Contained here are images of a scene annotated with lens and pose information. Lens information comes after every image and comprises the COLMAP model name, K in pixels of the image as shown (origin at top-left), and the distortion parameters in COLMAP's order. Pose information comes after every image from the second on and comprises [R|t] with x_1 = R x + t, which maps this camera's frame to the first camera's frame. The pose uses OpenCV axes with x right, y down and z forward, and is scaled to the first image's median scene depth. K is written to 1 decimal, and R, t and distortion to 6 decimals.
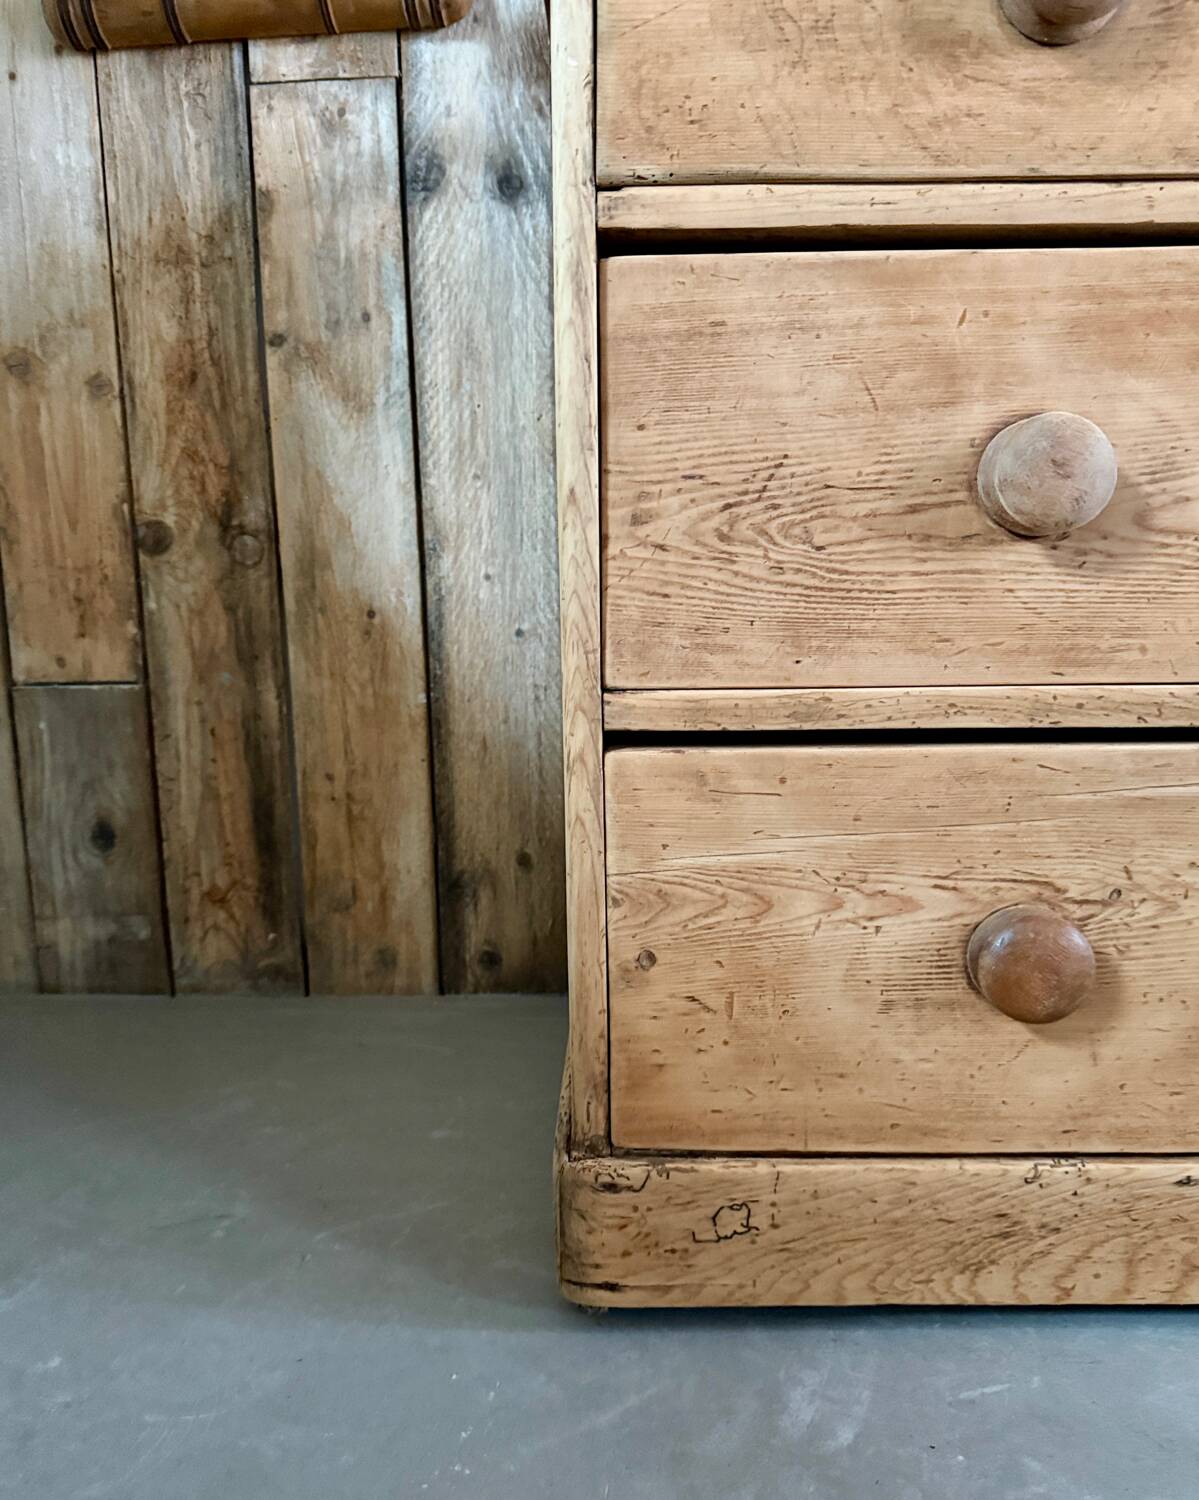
lens RADIAL K [[1170.6, 0, 592.8], [0, 1170.6, 754.1], [0, 0, 1]] dist [0.023890, -0.046473]
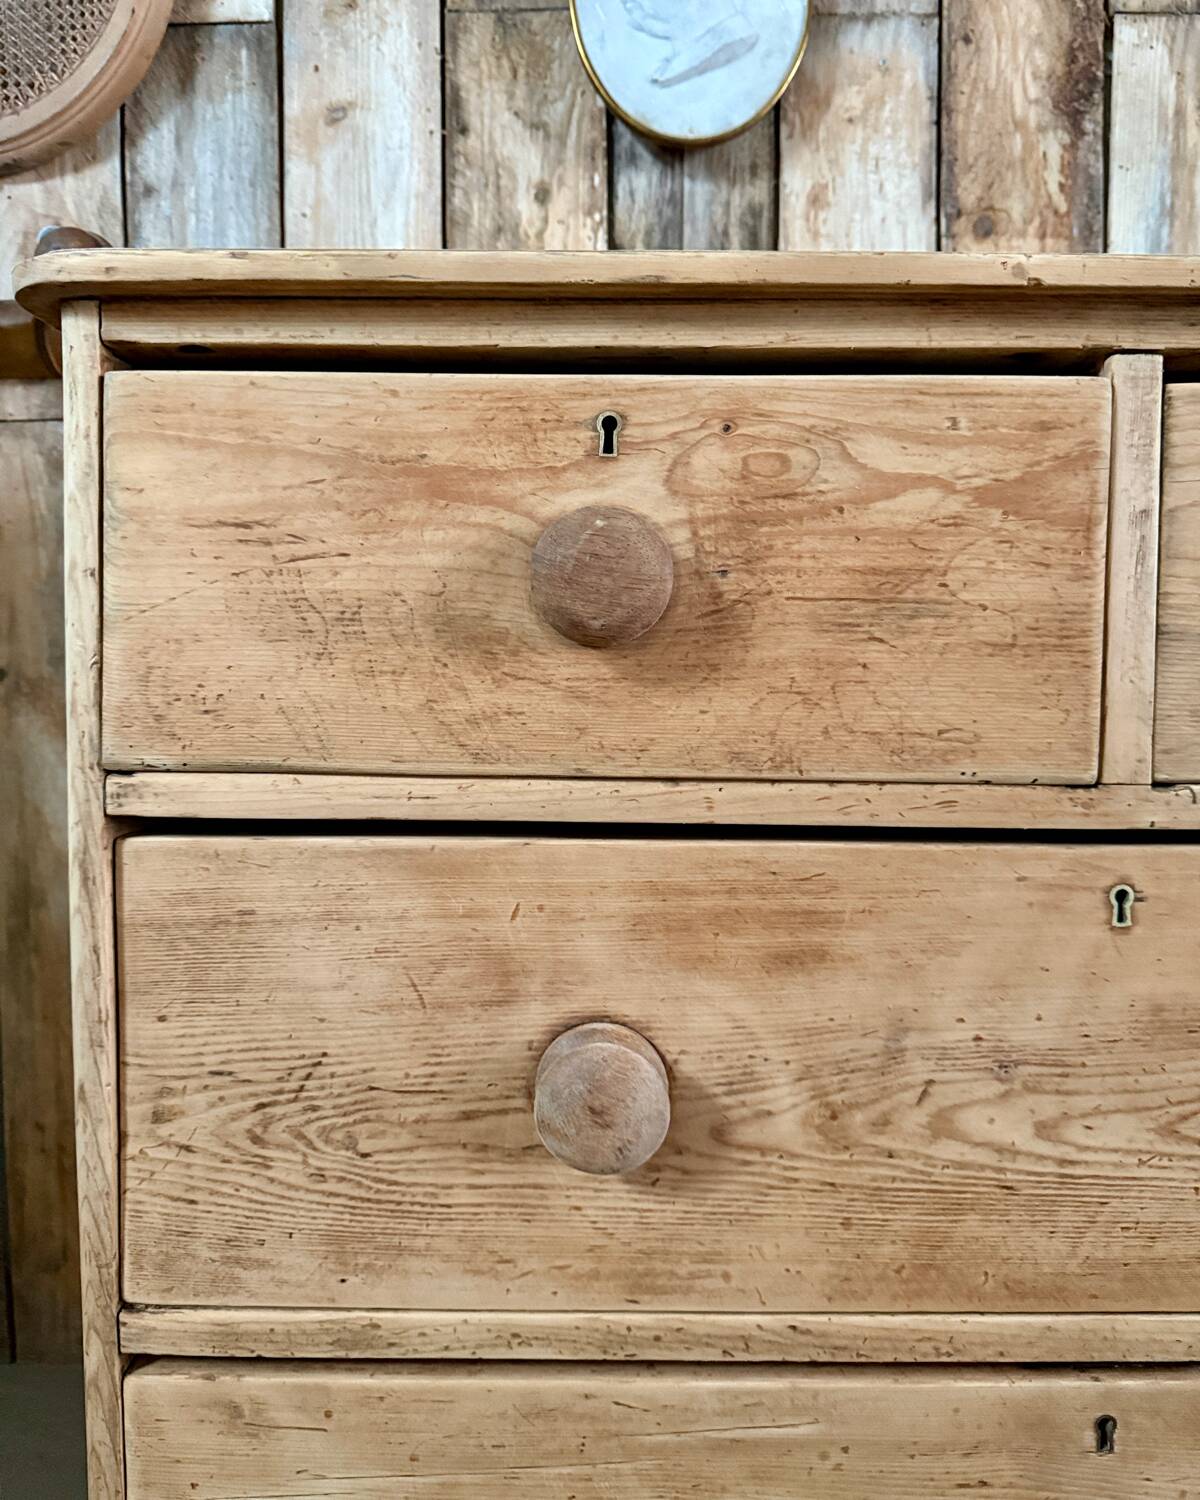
lens RADIAL K [[1137.3, 0, 593.8], [0, 1137.3, 708.9], [0, 0, 1]] dist [0.030789, -0.055343]
pose [[0.999391, 0.016003, 0.030996, 0.300899], [-0.012983, 0.995364, -0.095298, -0.387802], [-0.032378, 0.094837, 0.994966, 0.095563]]
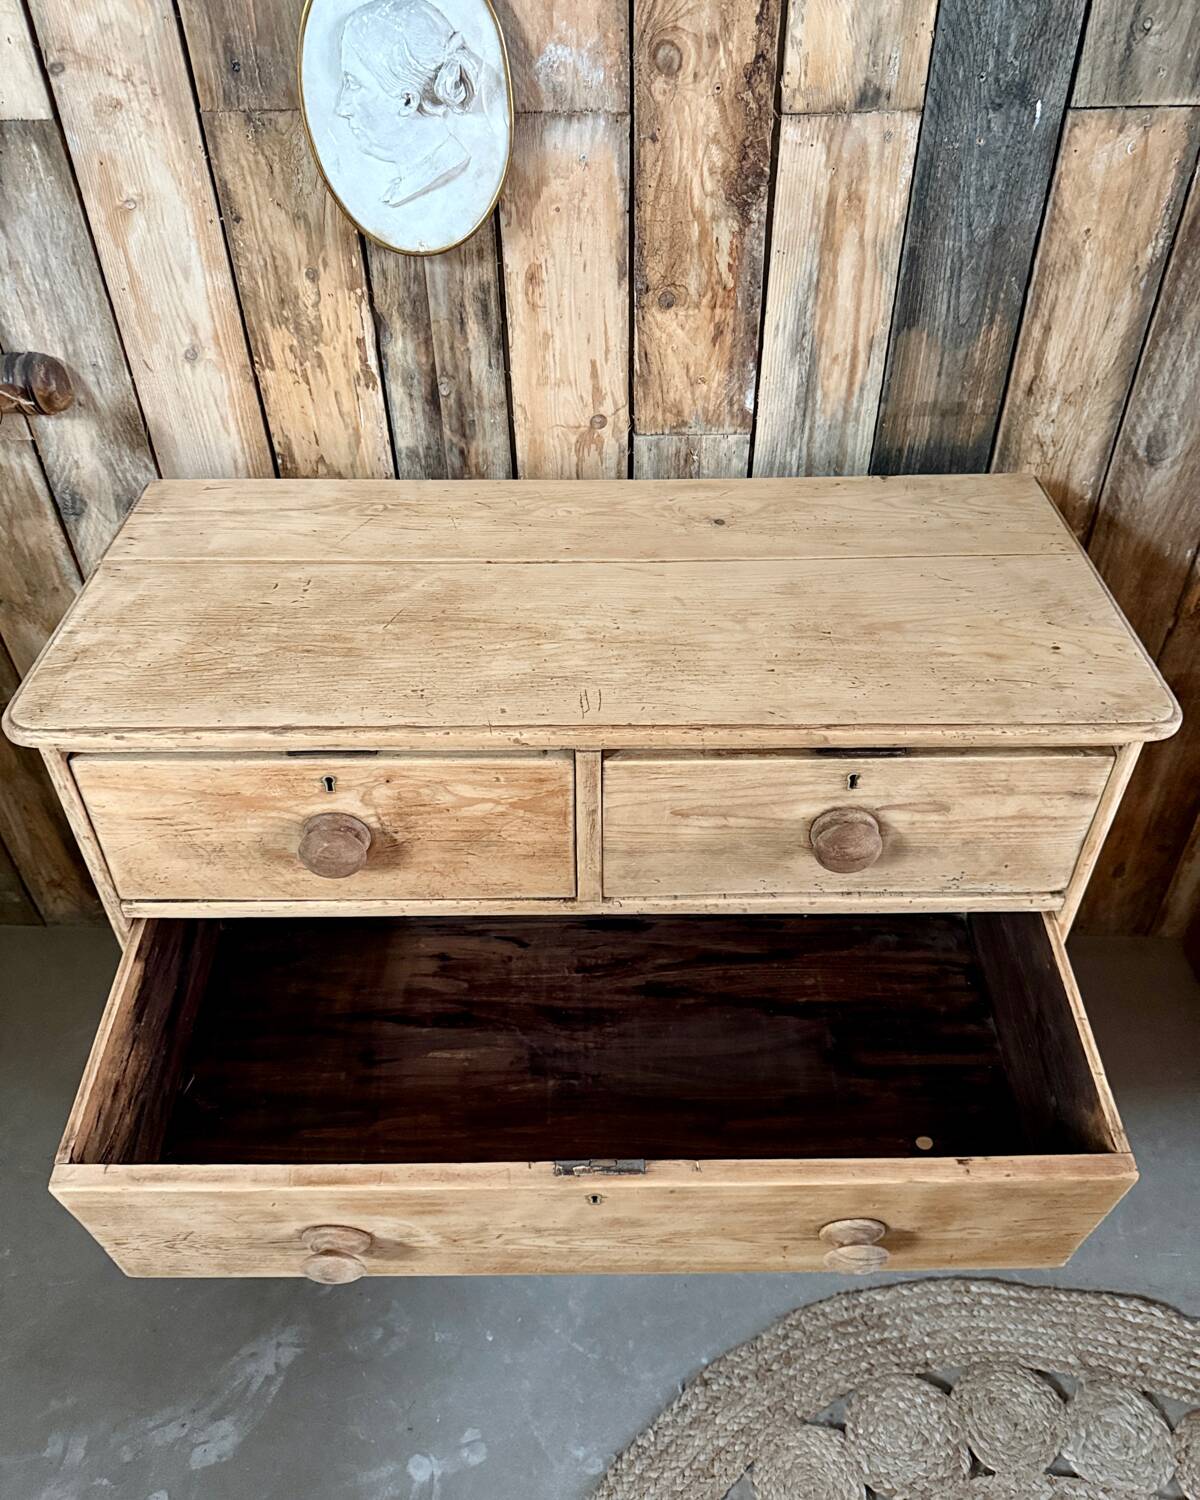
lens RADIAL K [[1137.3, 0, 593.8], [0, 1137.3, 758.5], [0, 0, 1]] dist [0.030789, -0.055343]
pose [[0.999235, -0.022867, 0.031722, 0.631418], [0.002941, 0.852850, 0.522147, -1.440809], [-0.038994, -0.521654, 0.852265, -0.448645]]
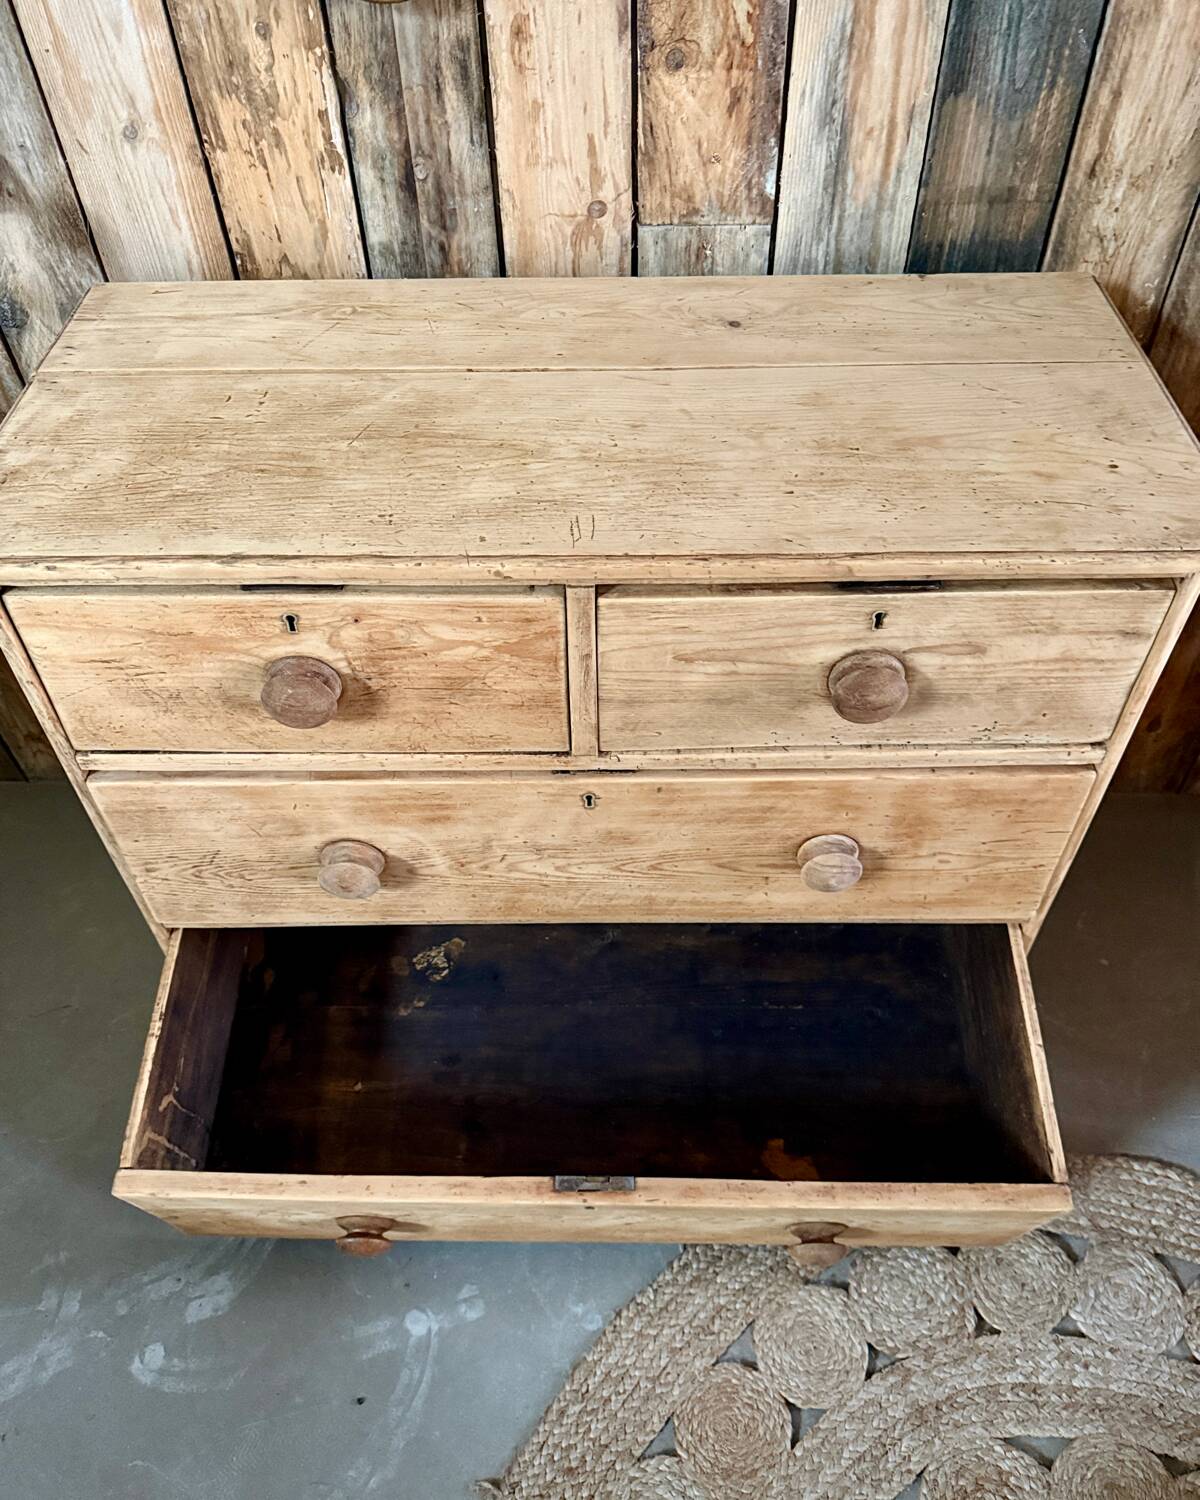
lens RADIAL K [[1137.3, 0, 597.3], [0, 1137.3, 757.1], [0, 0, 1]] dist [0.030789, -0.055343]
pose [[0.999488, -0.025612, 0.019169, 0.659874], [0.008150, 0.783295, 0.621596, -1.339842], [-0.030935, -0.621122, 0.783103, -0.338352]]
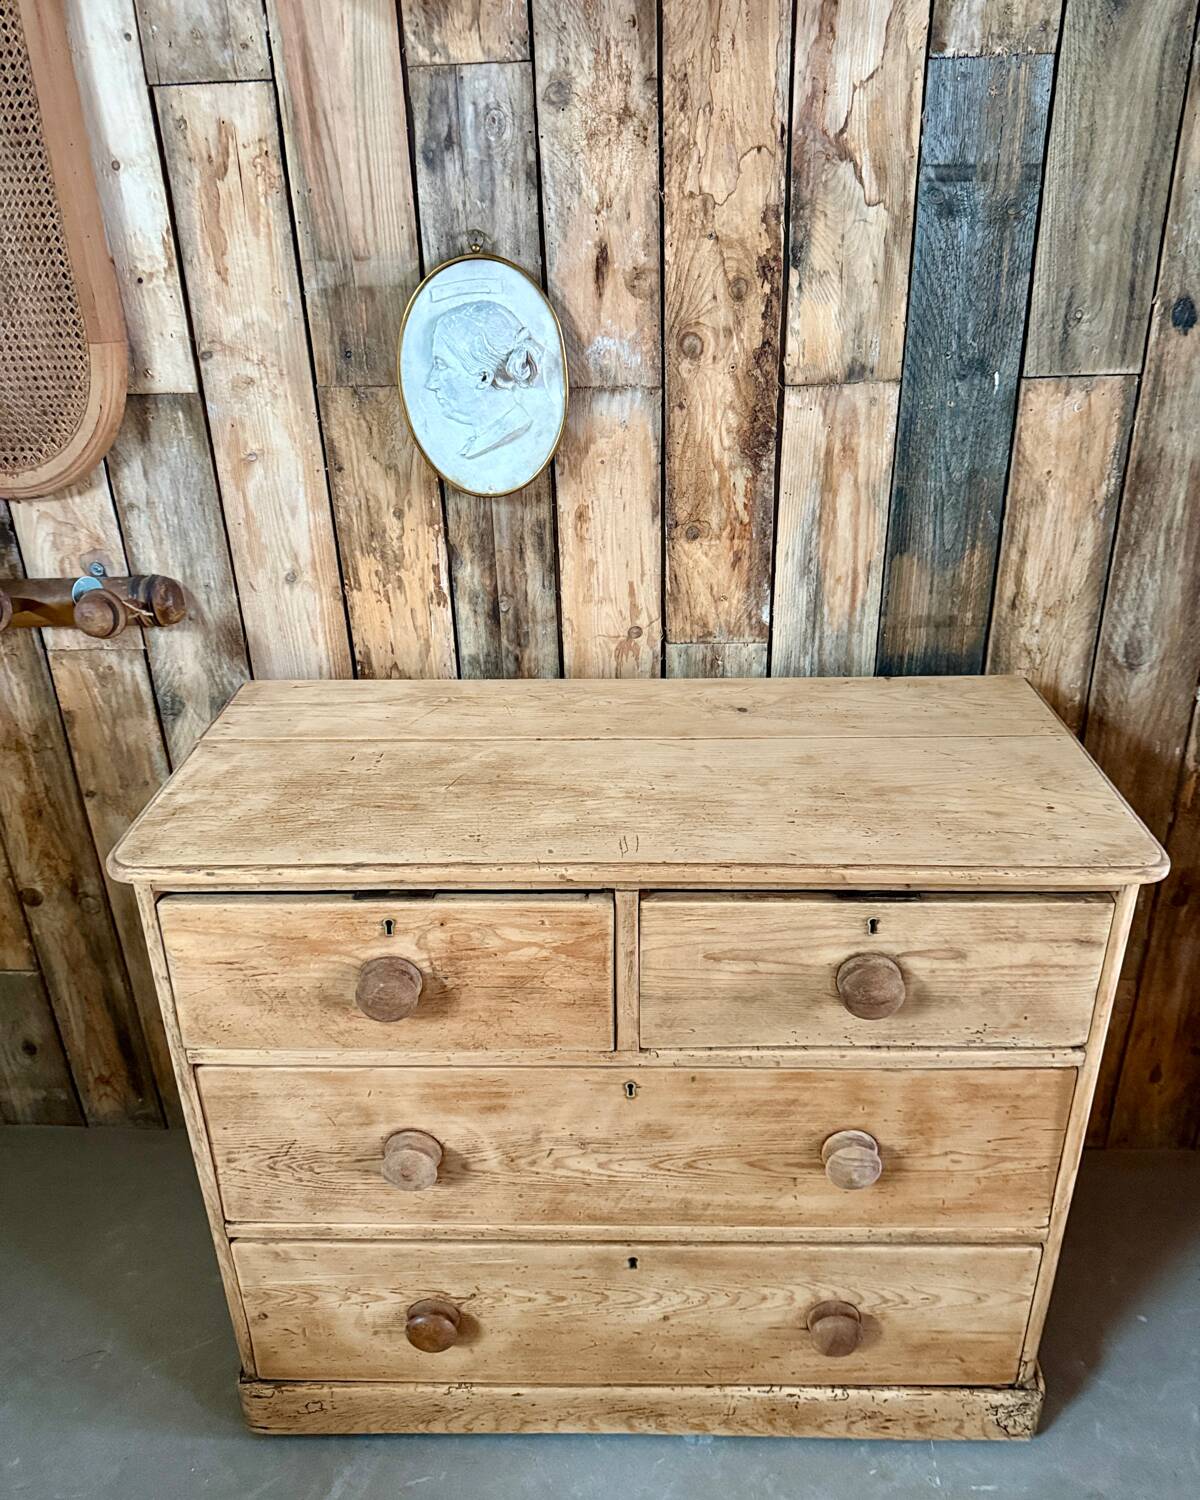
lens RADIAL K [[1137.3, 0, 592.2], [0, 1137.3, 723.3], [0, 0, 1]] dist [0.030789, -0.055343]
pose [[0.999924, -0.011551, 0.004368, 0.617384], [0.009897, 0.961110, 0.275987, -1.361320], [-0.007386, -0.275923, 0.961151, -0.675715]]
